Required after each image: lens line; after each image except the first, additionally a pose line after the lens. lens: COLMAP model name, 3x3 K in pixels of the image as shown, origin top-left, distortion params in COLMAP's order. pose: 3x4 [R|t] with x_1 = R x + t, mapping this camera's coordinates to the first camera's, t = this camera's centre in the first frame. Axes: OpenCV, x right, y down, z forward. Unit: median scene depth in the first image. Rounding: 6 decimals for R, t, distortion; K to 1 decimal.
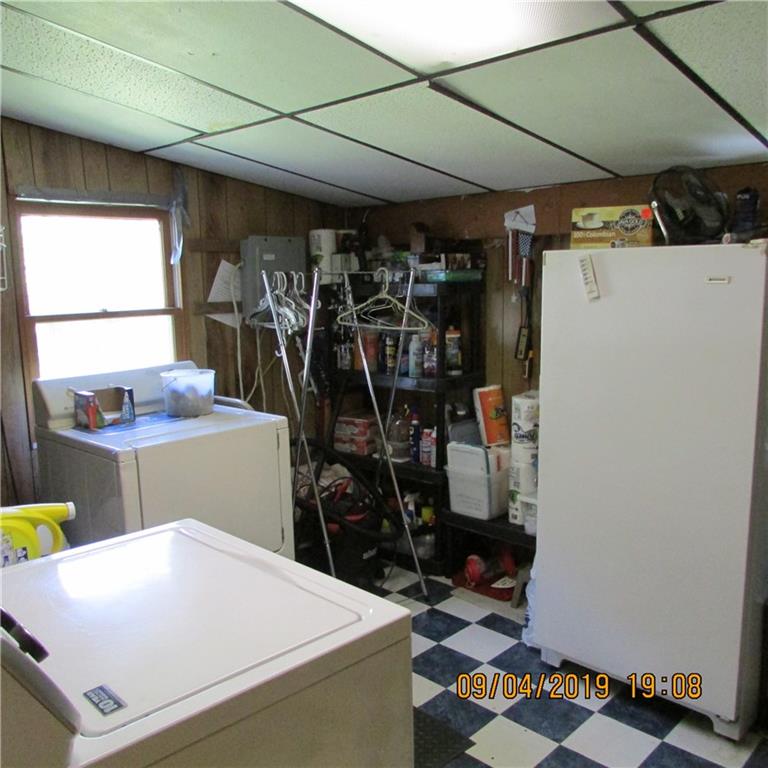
lens RADIAL K [[734.1, 0, 383.8], [0, 734.1, 385.8], [0, 0, 1]] dist [-0.003240, 0.000000]
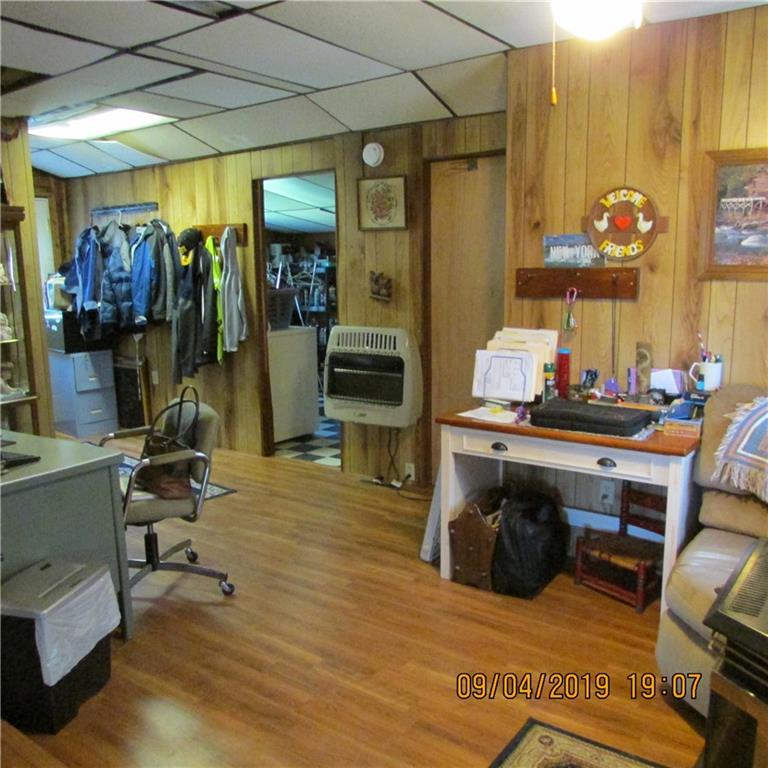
lens RADIAL K [[734.1, 0, 384.6], [0, 734.1, 384.0], [0, 0, 1]] dist [-0.003240, 0.000000]
pose [[0.991739, -0.014931, 0.127401, -0.049324], [0.012815, 0.999766, 0.017413, 0.207024], [-0.127631, -0.015637, 0.991698, -1.449398]]
